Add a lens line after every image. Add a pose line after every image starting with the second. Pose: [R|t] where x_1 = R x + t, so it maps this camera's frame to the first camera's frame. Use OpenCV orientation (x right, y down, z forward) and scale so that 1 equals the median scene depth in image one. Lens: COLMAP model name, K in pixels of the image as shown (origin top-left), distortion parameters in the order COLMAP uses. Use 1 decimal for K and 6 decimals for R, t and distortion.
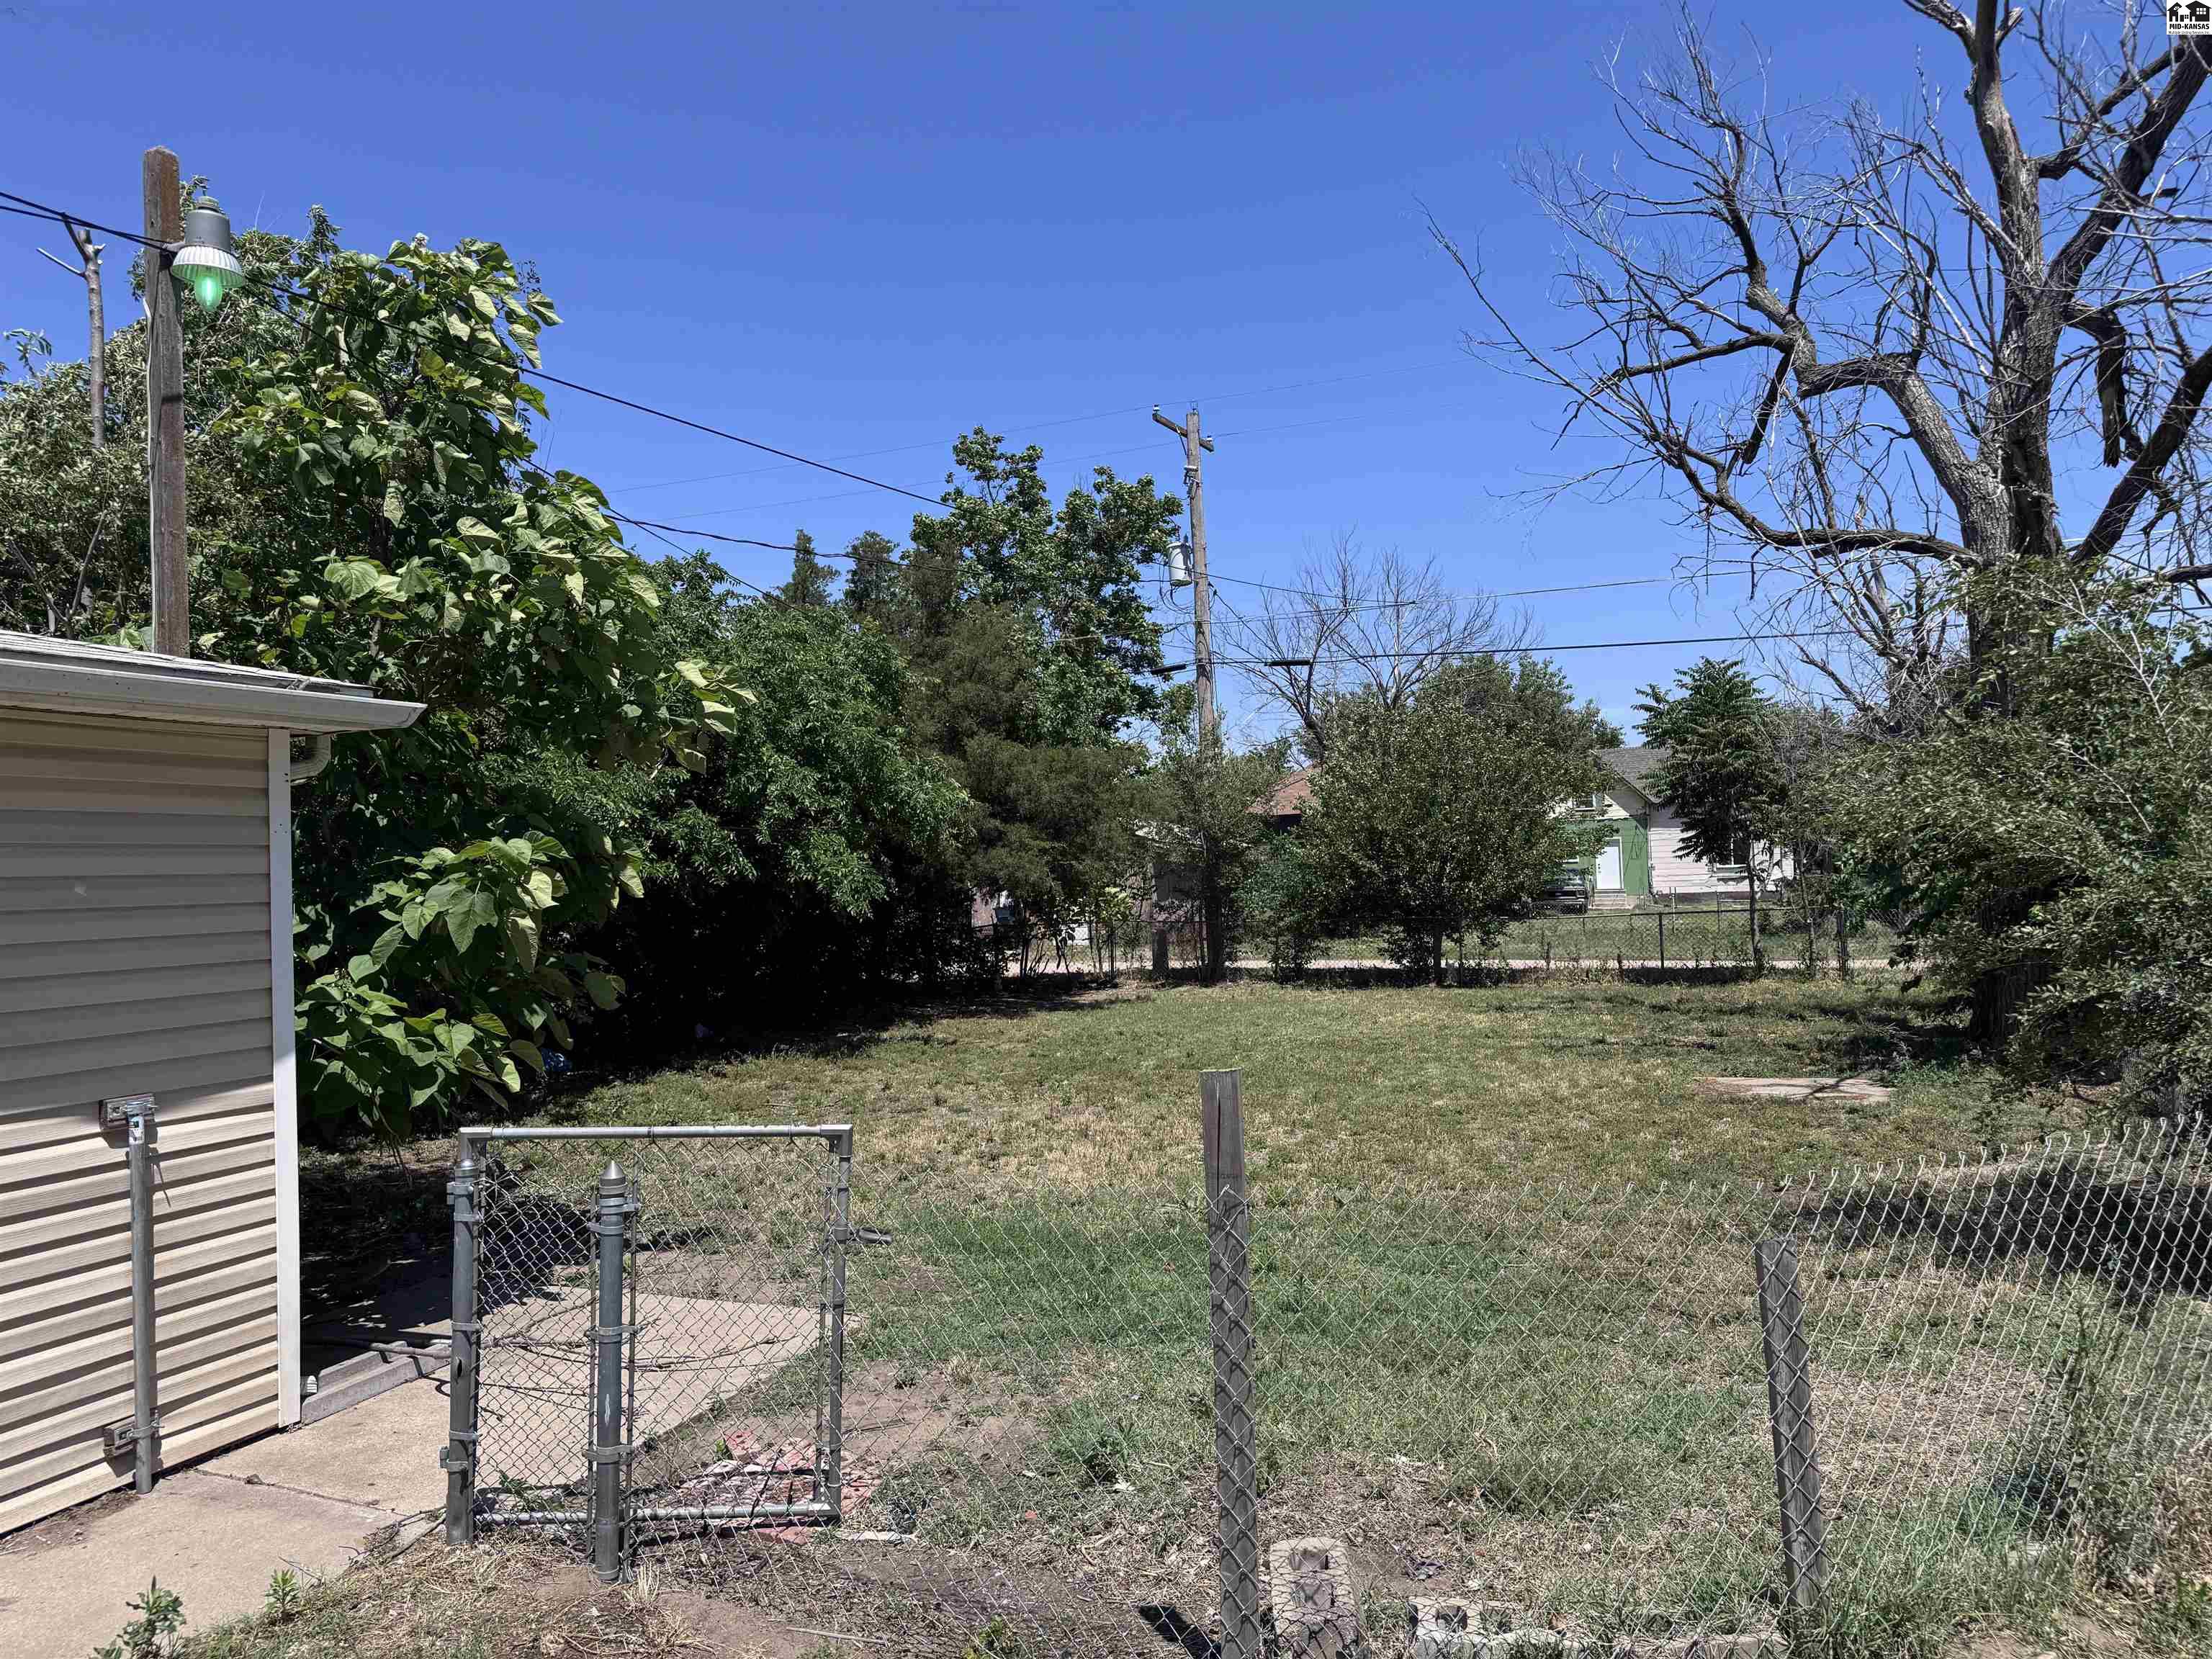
lens RADIAL K [[1557.5, 0, 1106.0], [0, 1557.5, 829.5], [0, 0, 1]] dist [-0.002234, -0.001711]
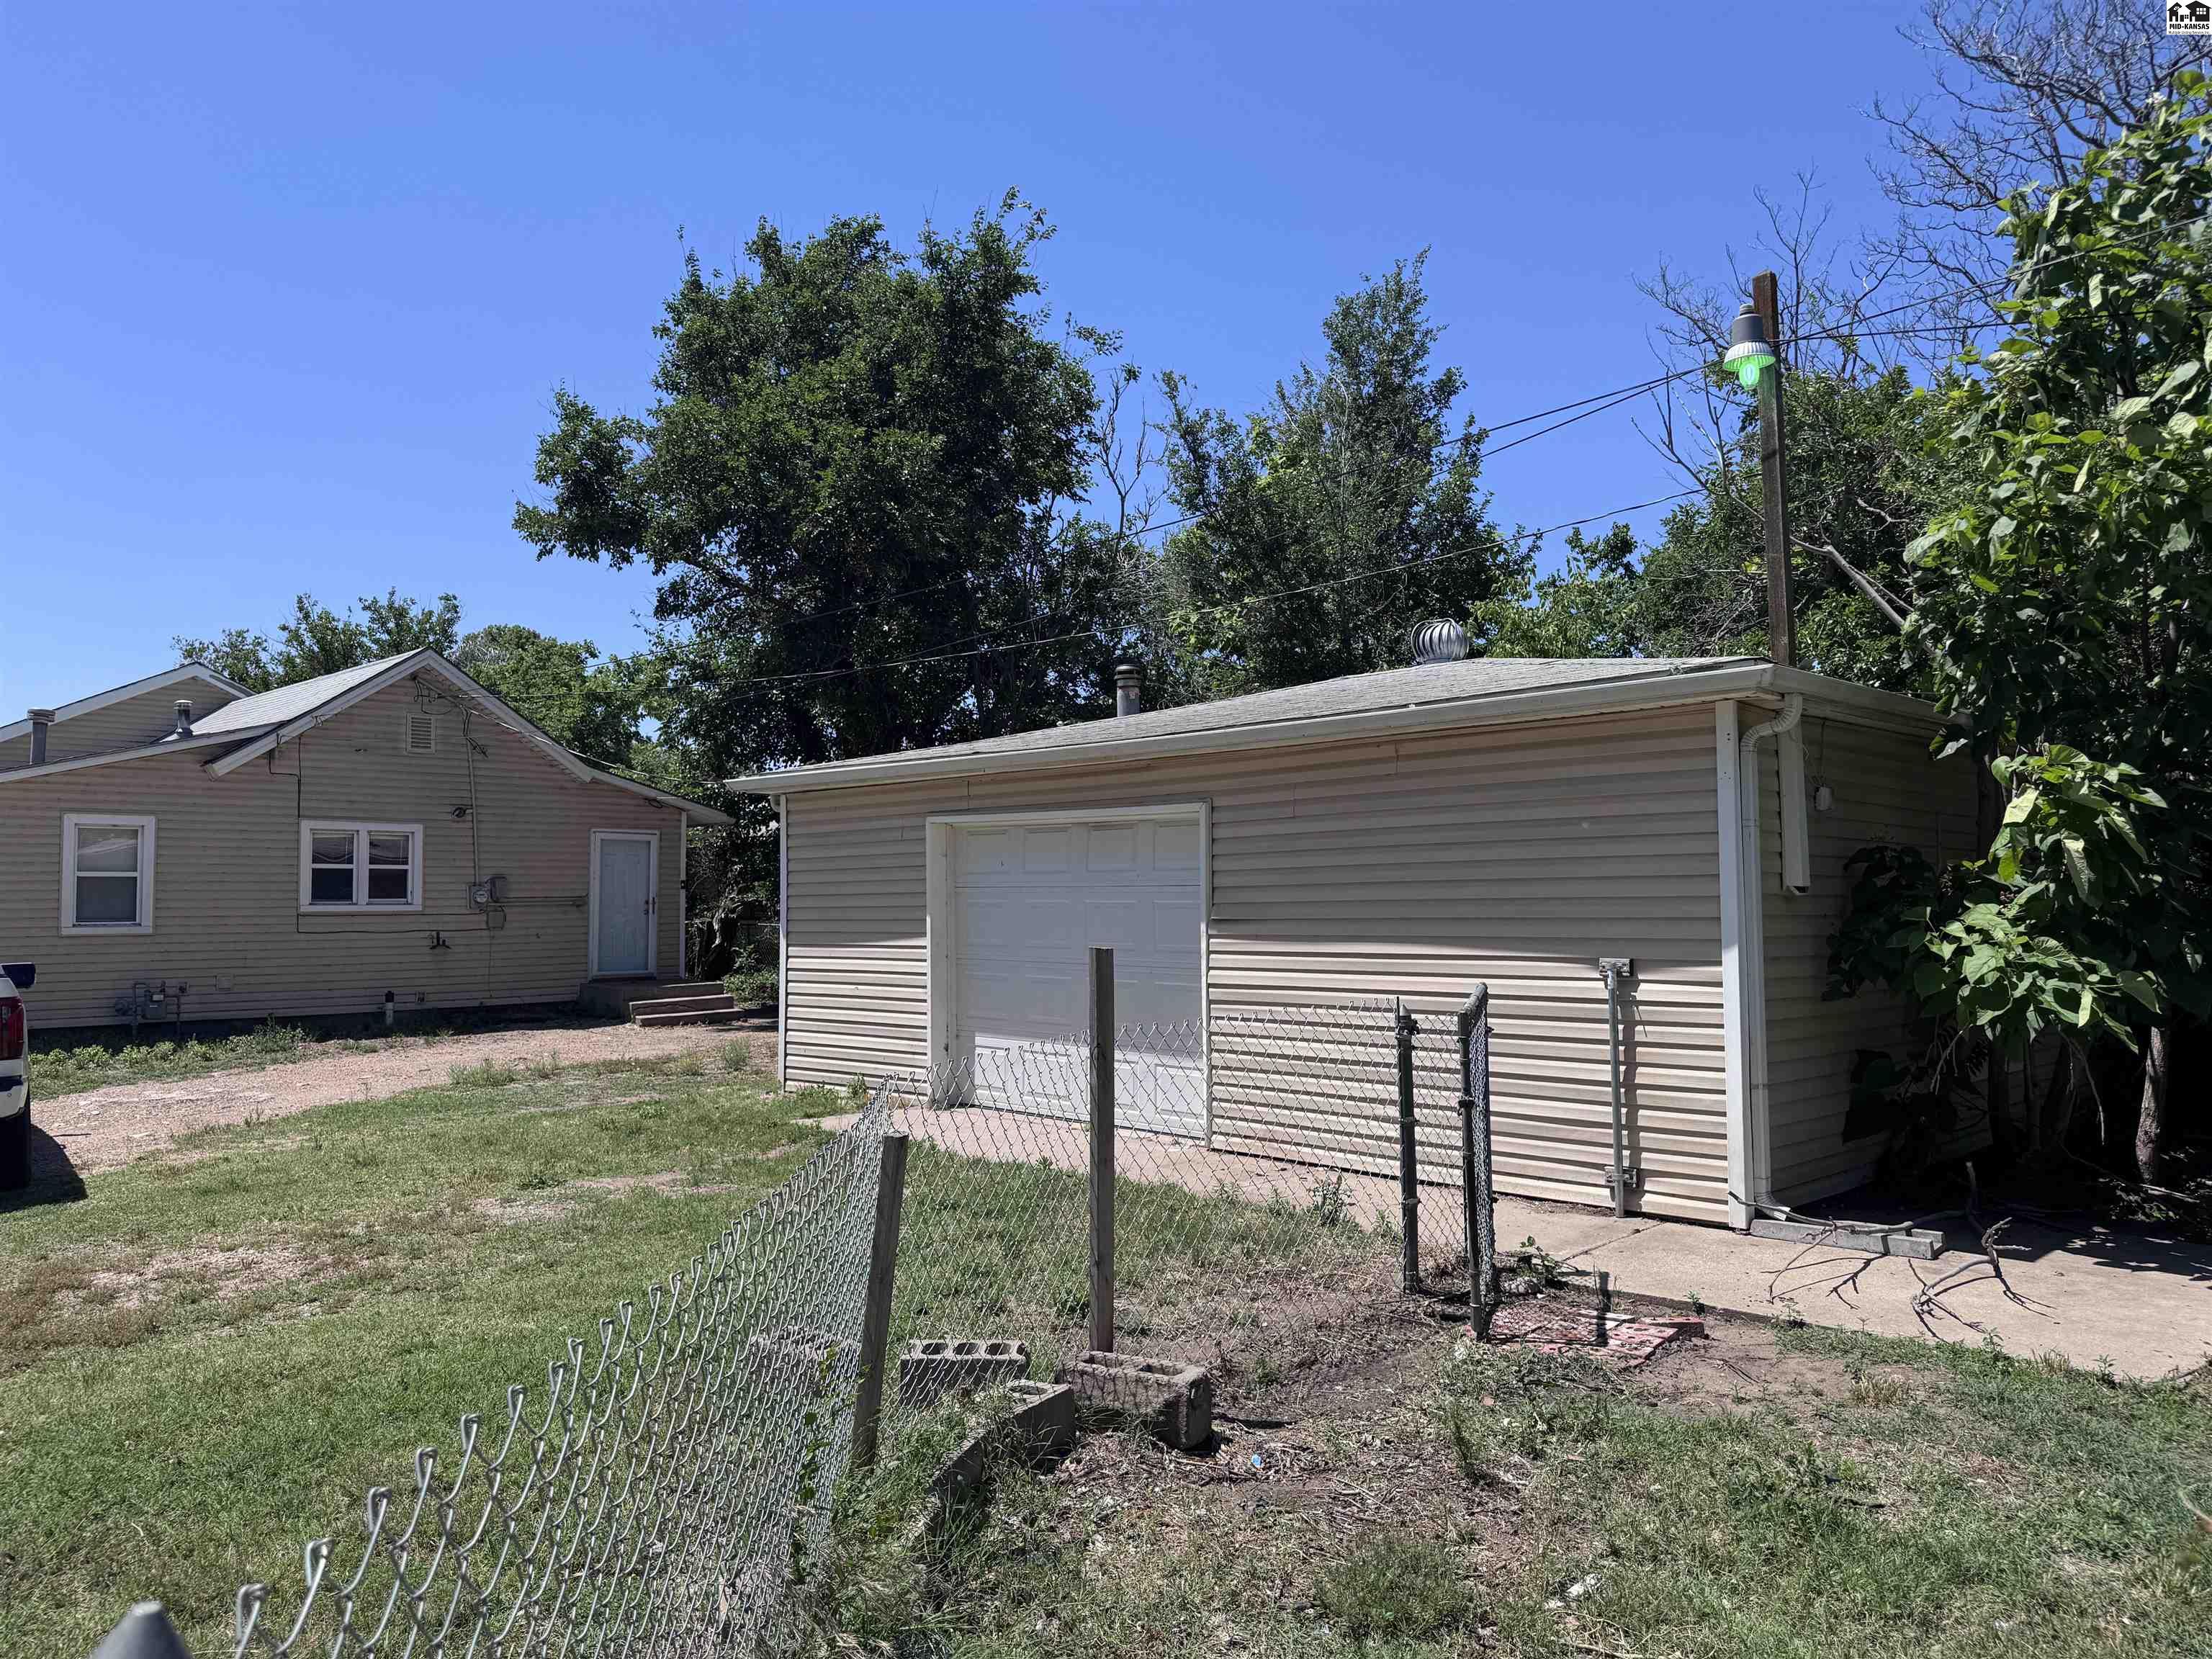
lens RADIAL K [[1557.5, 0, 1106.0], [0, 1557.5, 829.5], [0, 0, 1]] dist [-0.002234, -0.001711]
pose [[-0.412243, -0.020799, -0.910837, 0.967648], [0.038271, 0.998462, -0.040122, 0.084647], [0.910270, -0.051398, -0.410813, 1.154998]]
